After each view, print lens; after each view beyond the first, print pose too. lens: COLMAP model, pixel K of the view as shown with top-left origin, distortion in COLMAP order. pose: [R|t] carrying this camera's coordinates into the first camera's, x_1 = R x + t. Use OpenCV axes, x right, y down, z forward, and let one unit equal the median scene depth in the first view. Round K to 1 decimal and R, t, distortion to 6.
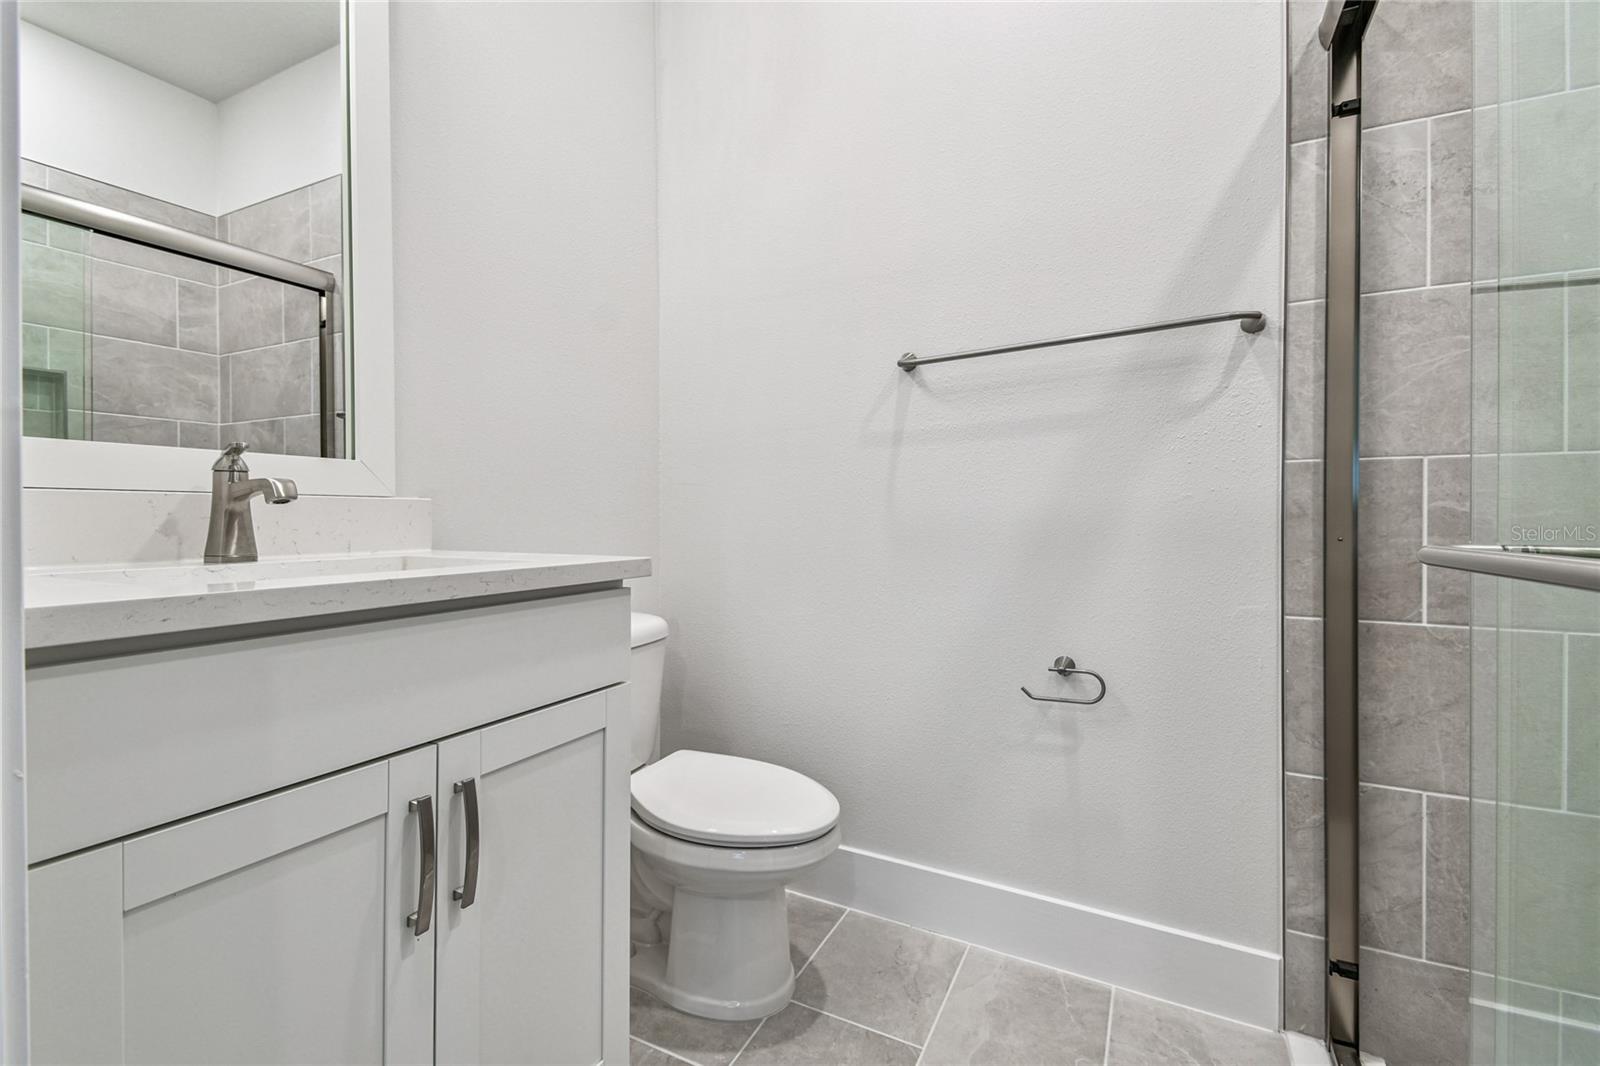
lens RADIAL K [[722.7, 0, 800.0], [0, 722.7, 533.0], [0, 0, 1]] dist [0.055469, -0.022340]
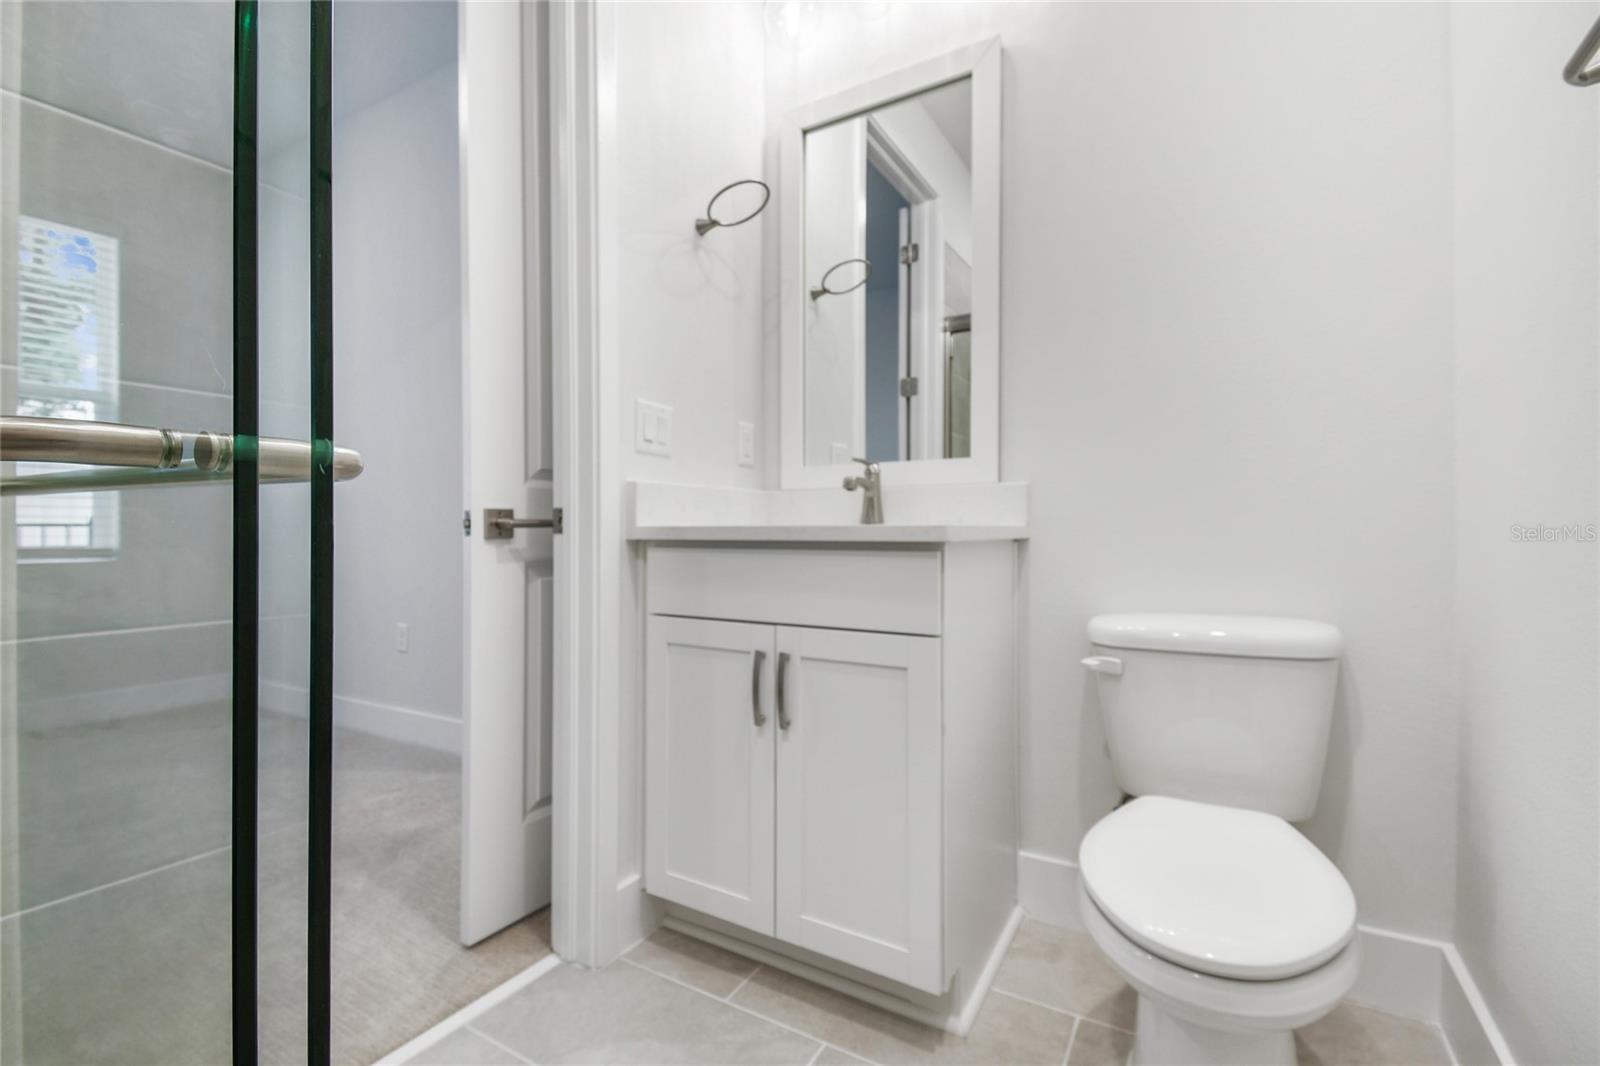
lens RADIAL K [[722.7, 0, 800.0], [0, 722.7, 533.0], [0, 0, 1]] dist [0.055469, -0.022340]
pose [[-0.083586, 0.010309, -0.996447, 1.121114], [-0.017008, 0.999786, 0.011770, 0.050480], [0.996355, 0.017932, -0.083392, 1.149134]]
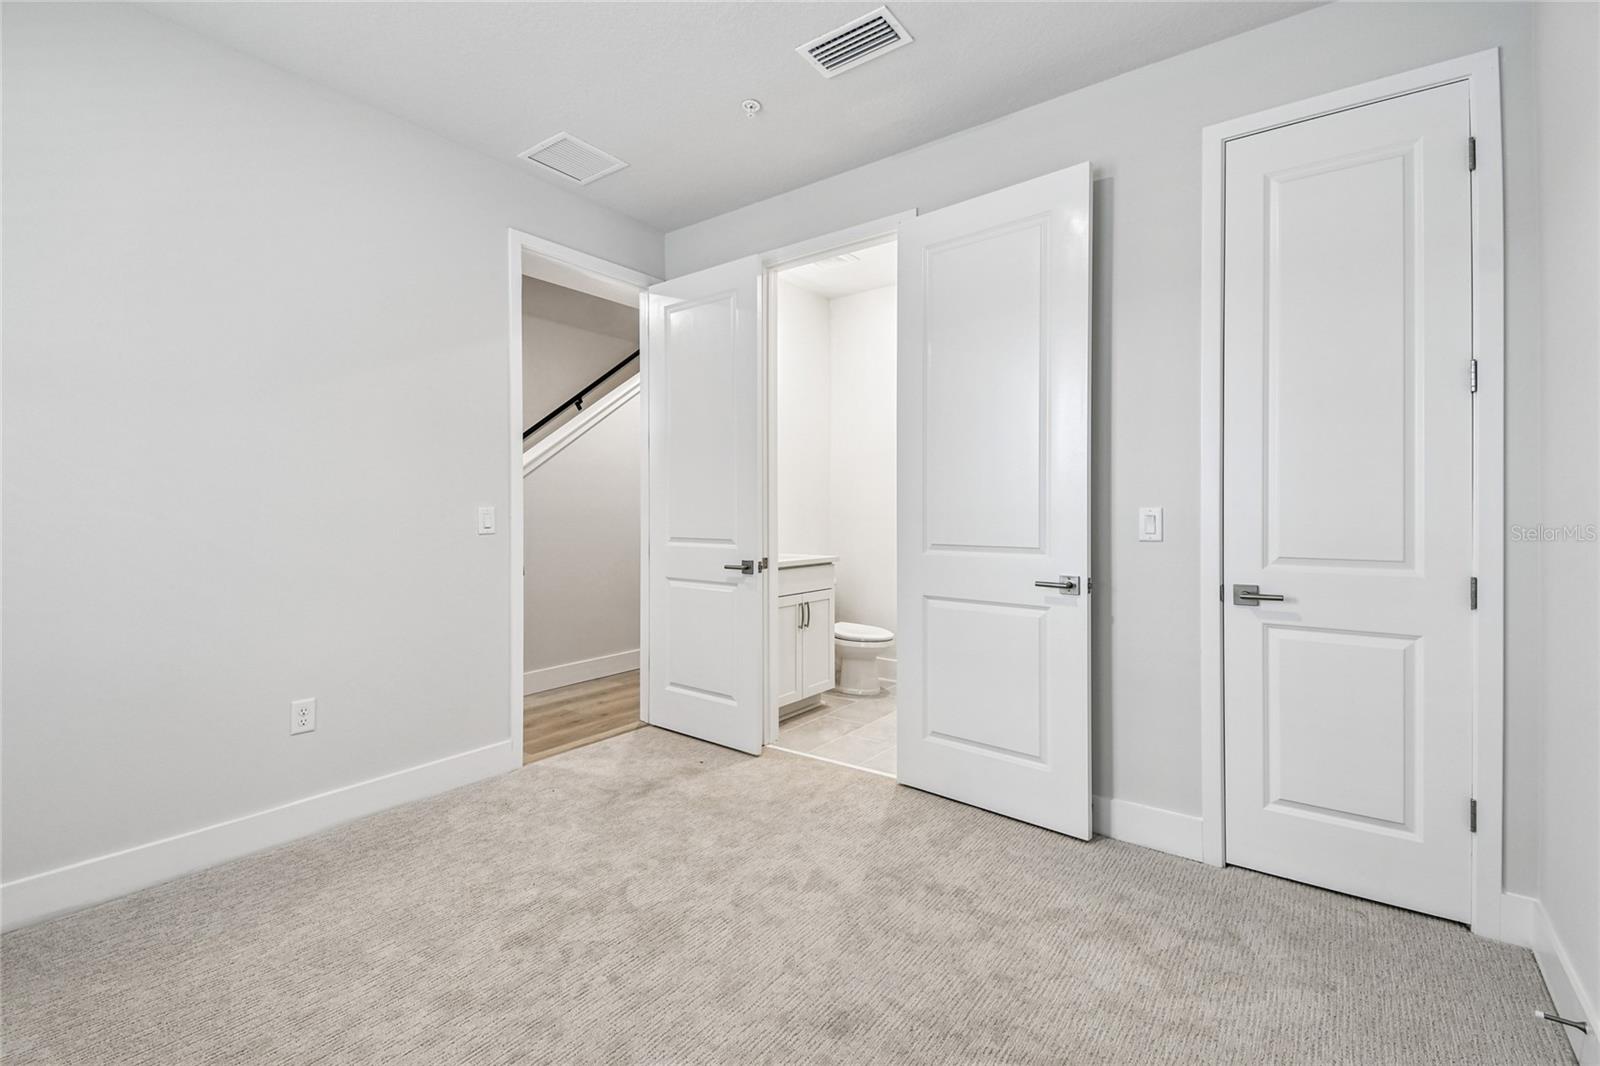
lens RADIAL K [[722.7, 0, 800.0], [0, 722.7, 533.0], [0, 0, 1]] dist [0.055469, -0.022340]
pose [[0.988659, 0.001216, -0.150174, 0.209098], [-0.001651, 0.999995, -0.002775, -0.102073], [0.150170, 0.002992, 0.988656, -3.663583]]
